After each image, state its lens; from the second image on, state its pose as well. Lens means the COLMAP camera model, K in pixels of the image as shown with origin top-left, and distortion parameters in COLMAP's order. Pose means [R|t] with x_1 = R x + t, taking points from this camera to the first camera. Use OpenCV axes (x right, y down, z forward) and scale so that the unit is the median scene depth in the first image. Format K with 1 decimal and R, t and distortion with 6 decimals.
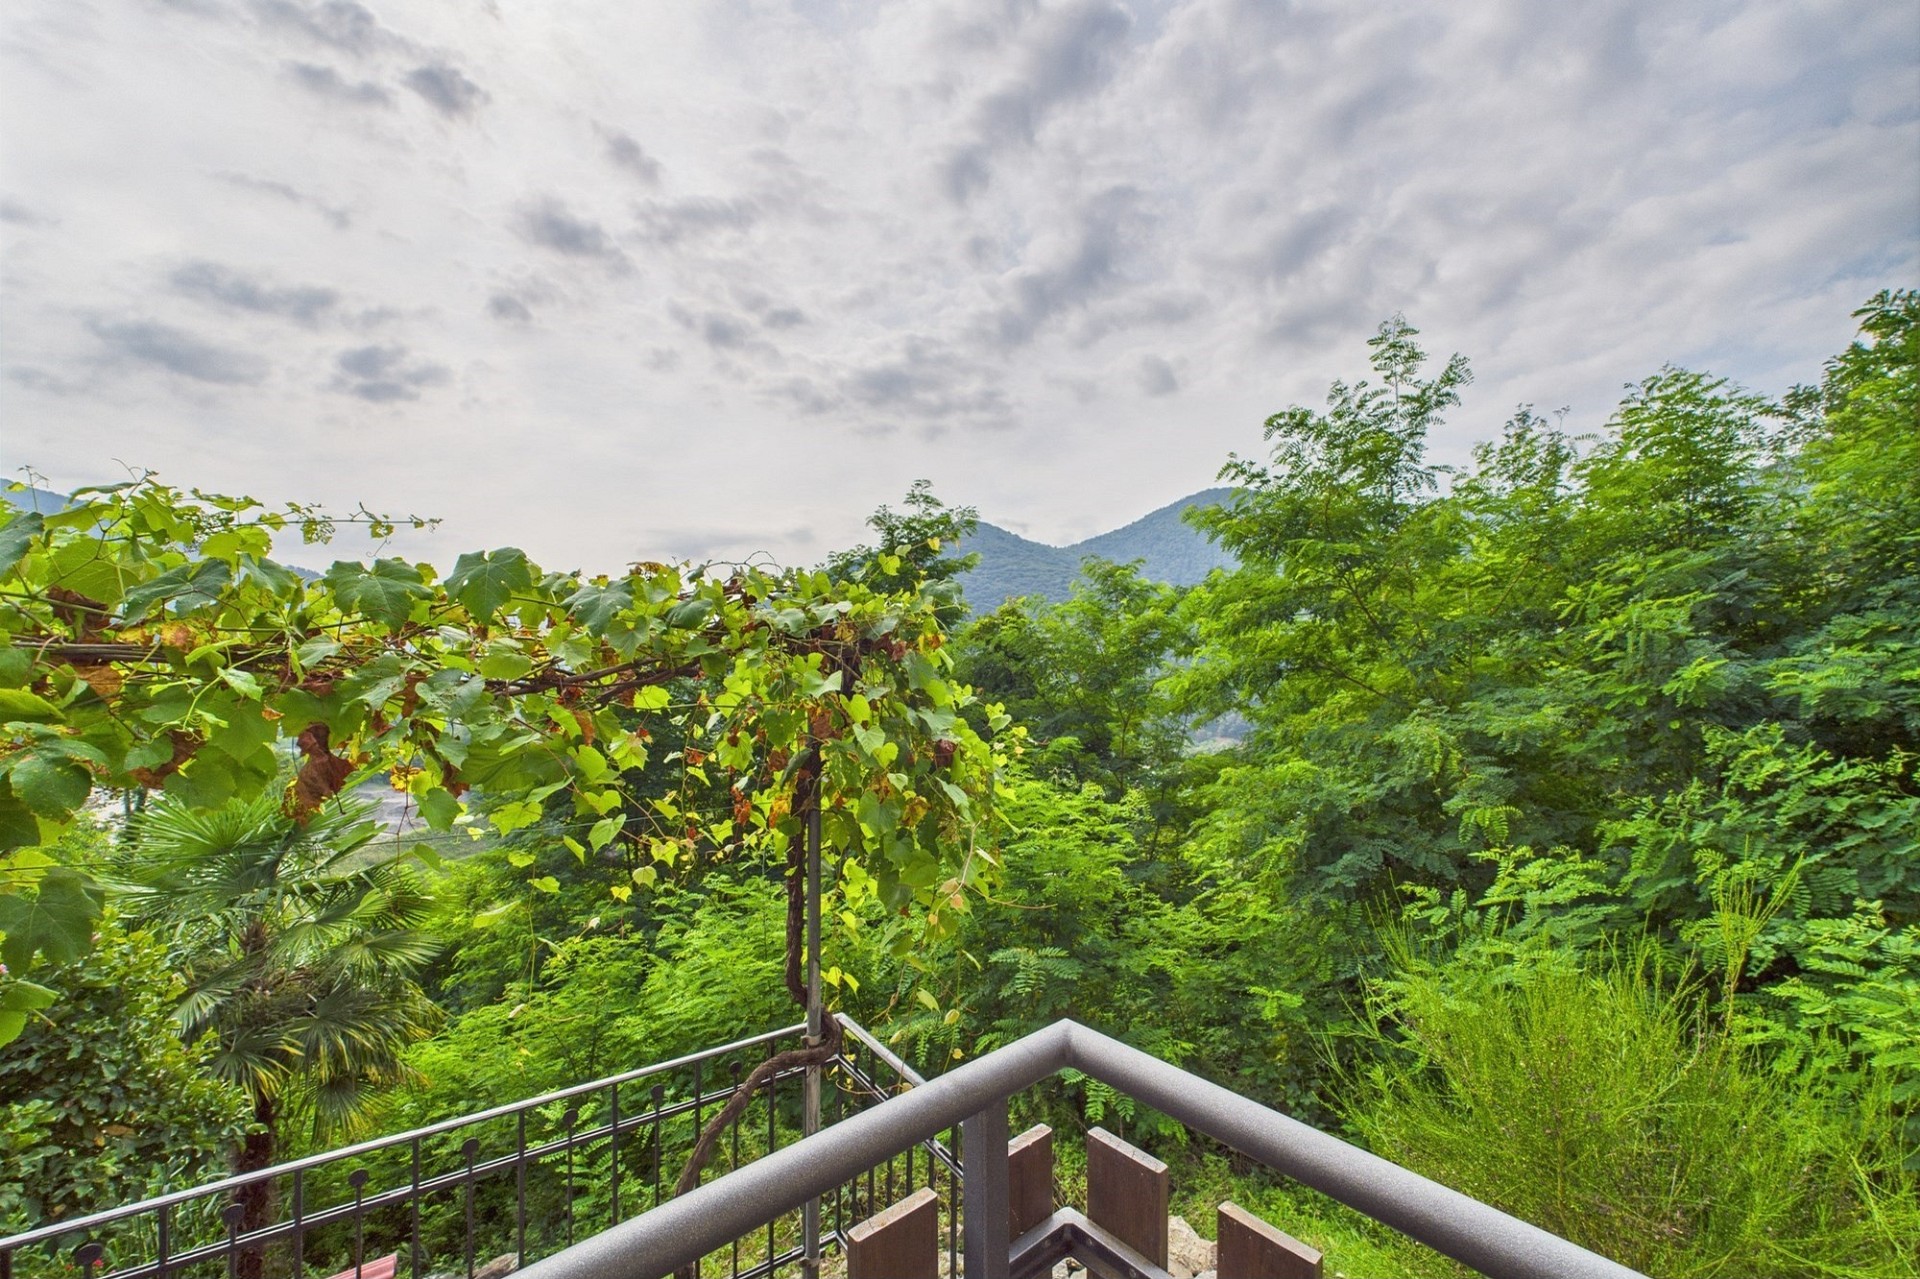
lens RADIAL K [[774.0, 0, 969.2], [0, 774.0, 678.7], [0, 0, 1]] dist [0.002720, -0.000031]
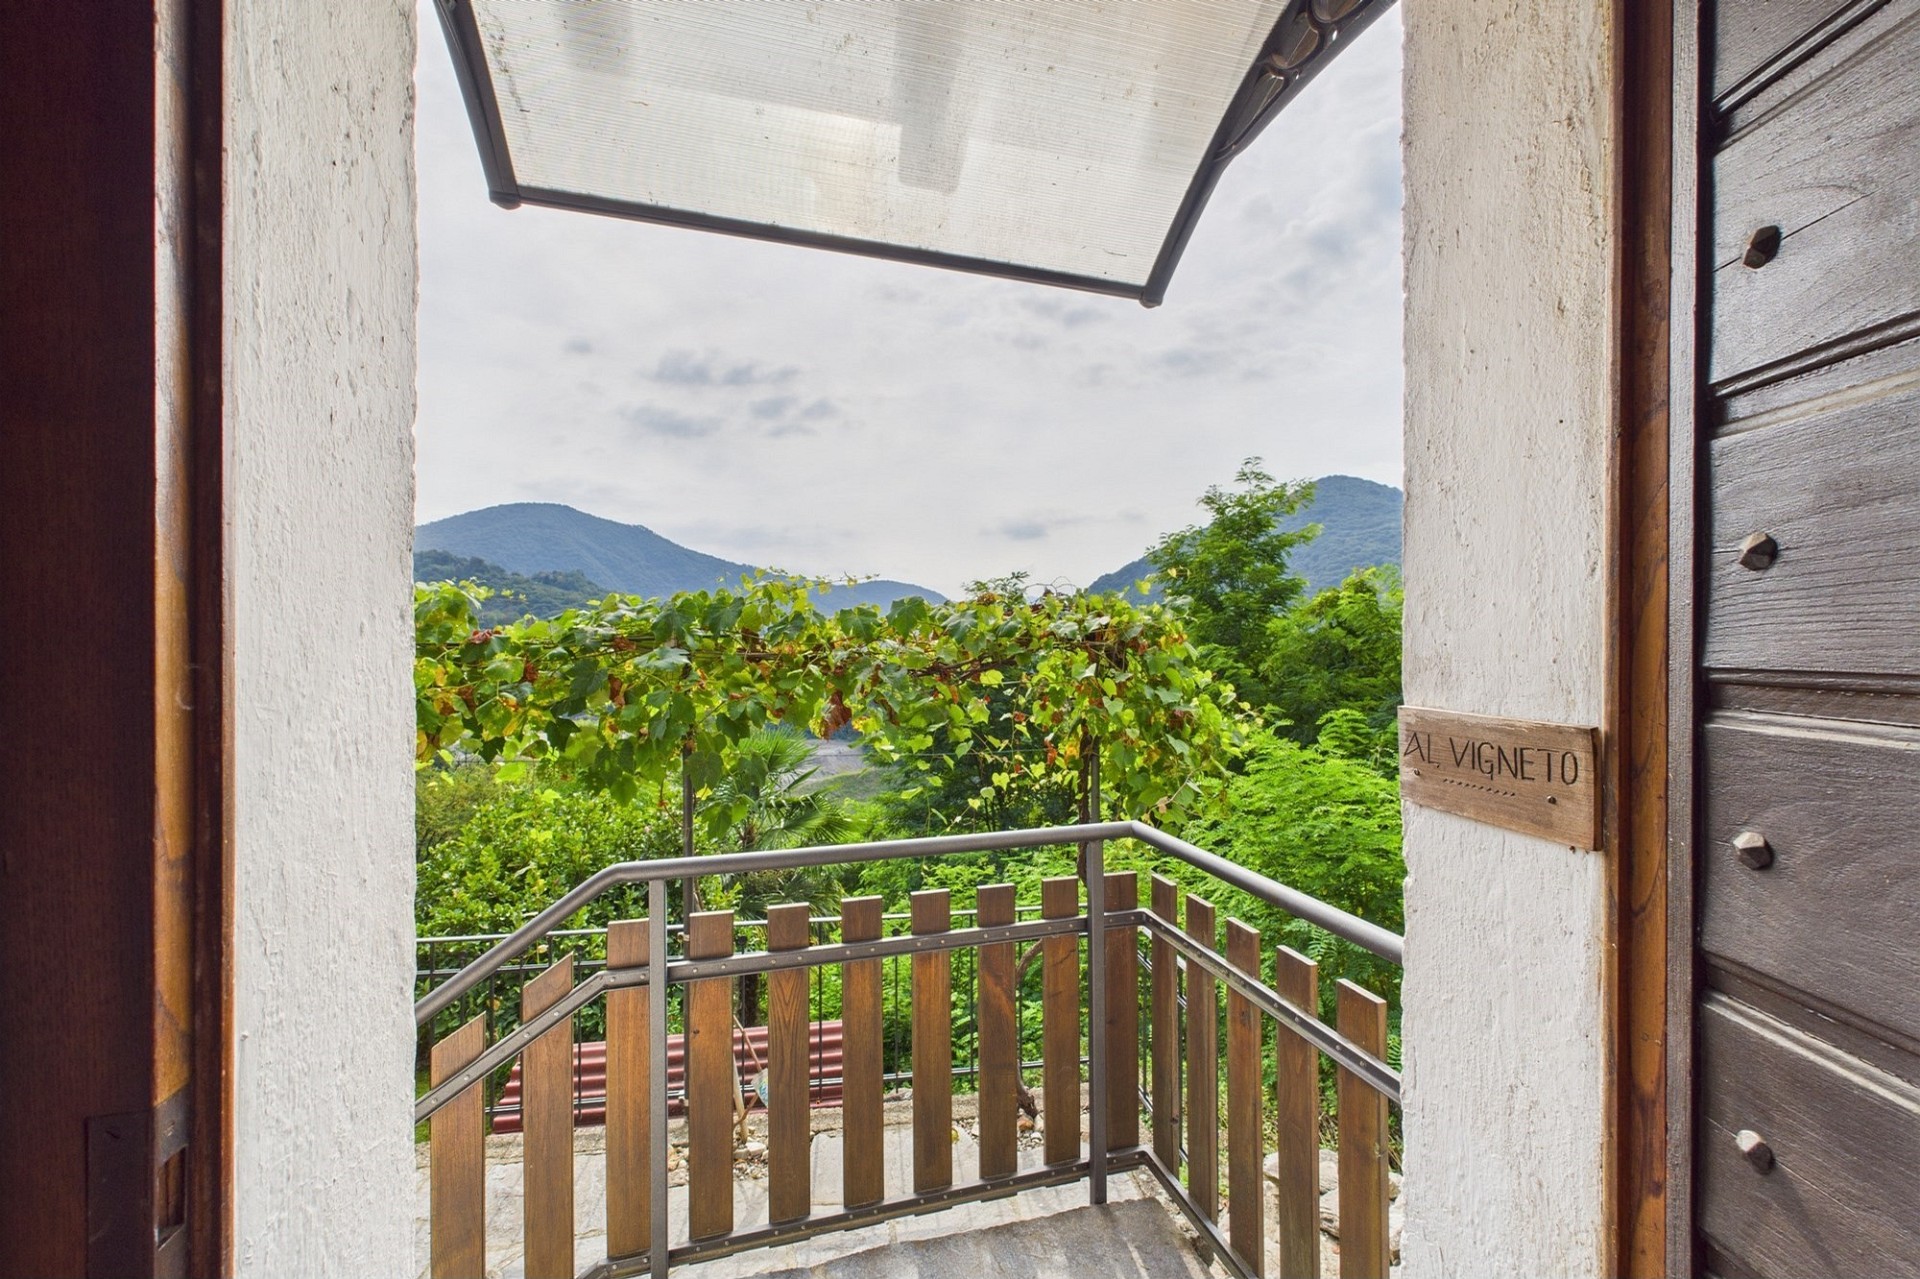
lens RADIAL K [[774.0, 0, 954.1], [0, 774.0, 644.5], [0, 0, 1]] dist [0.002720, -0.000031]
pose [[0.897697, -0.006808, -0.440560, 0.230951], [0.001970, 0.999933, -0.011437, -0.026126], [0.440608, 0.009399, 0.897650, -0.476064]]
